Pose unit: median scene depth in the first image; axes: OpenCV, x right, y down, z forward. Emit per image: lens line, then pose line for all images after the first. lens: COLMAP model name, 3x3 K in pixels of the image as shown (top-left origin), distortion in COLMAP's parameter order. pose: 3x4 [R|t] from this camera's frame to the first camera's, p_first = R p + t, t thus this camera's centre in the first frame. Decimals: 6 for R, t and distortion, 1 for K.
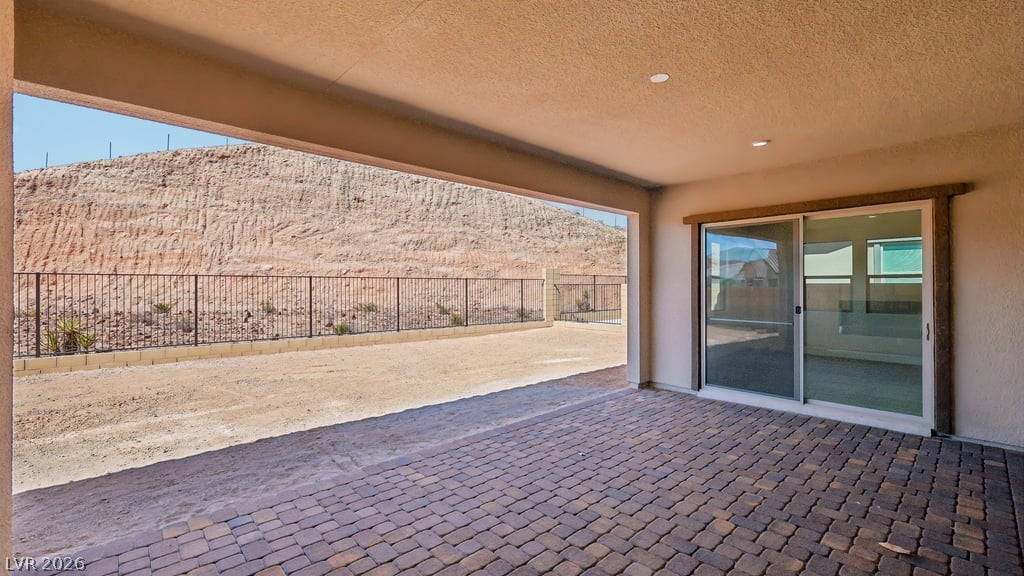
lens RADIAL K [[430.5, 0, 507.1], [0, 430.5, 283.6], [0, 0, 1]] dist [-0.002987, 0.000117]
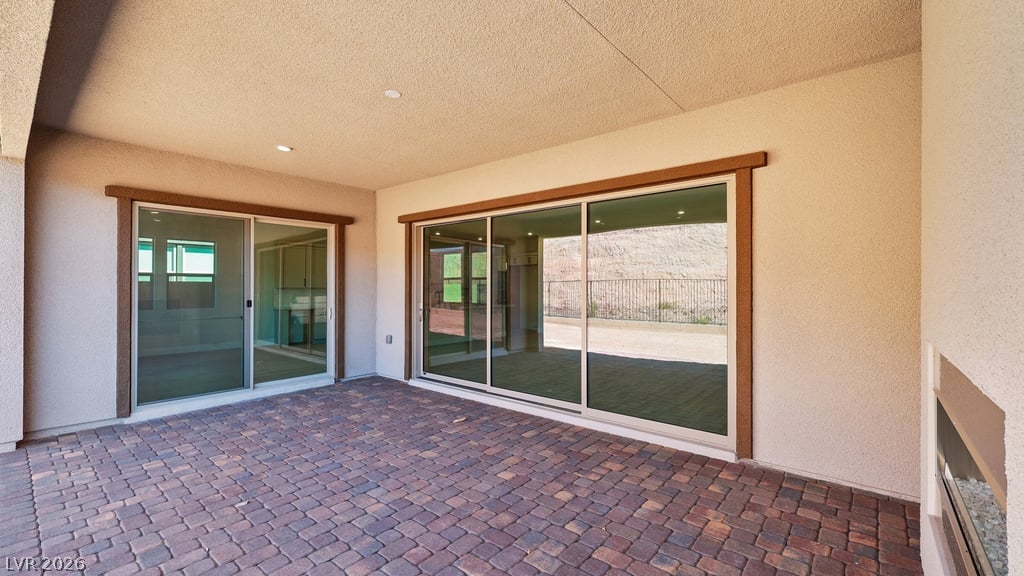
lens RADIAL K [[430.5, 0, 508.6], [0, 430.5, 285.5], [0, 0, 1]] dist [-0.002987, 0.000117]
pose [[-0.128571, 0.005237, 0.991686, -0.475519], [-0.004277, 0.999974, -0.005835, 0.019678], [-0.991691, -0.004992, -0.128545, 0.498488]]
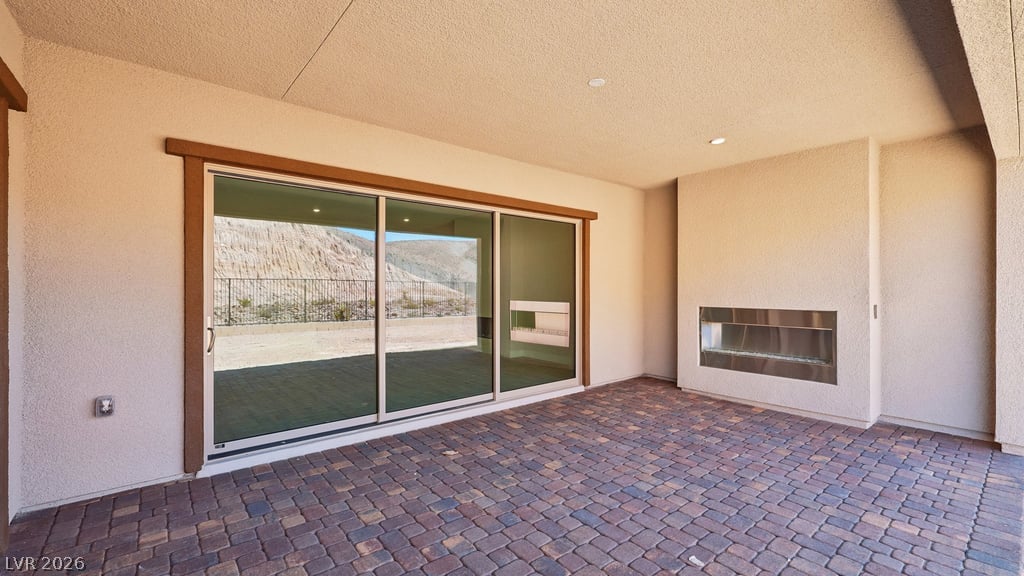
lens RADIAL K [[430.5, 0, 510.2], [0, 430.5, 289.8], [0, 0, 1]] dist [-0.002987, 0.000117]
pose [[-0.998799, 0.000827, 0.048995, 0.306511], [0.000824, 1.000000, -0.000085, 0.022675], [-0.048995, -0.000045, -0.998799, 1.230499]]
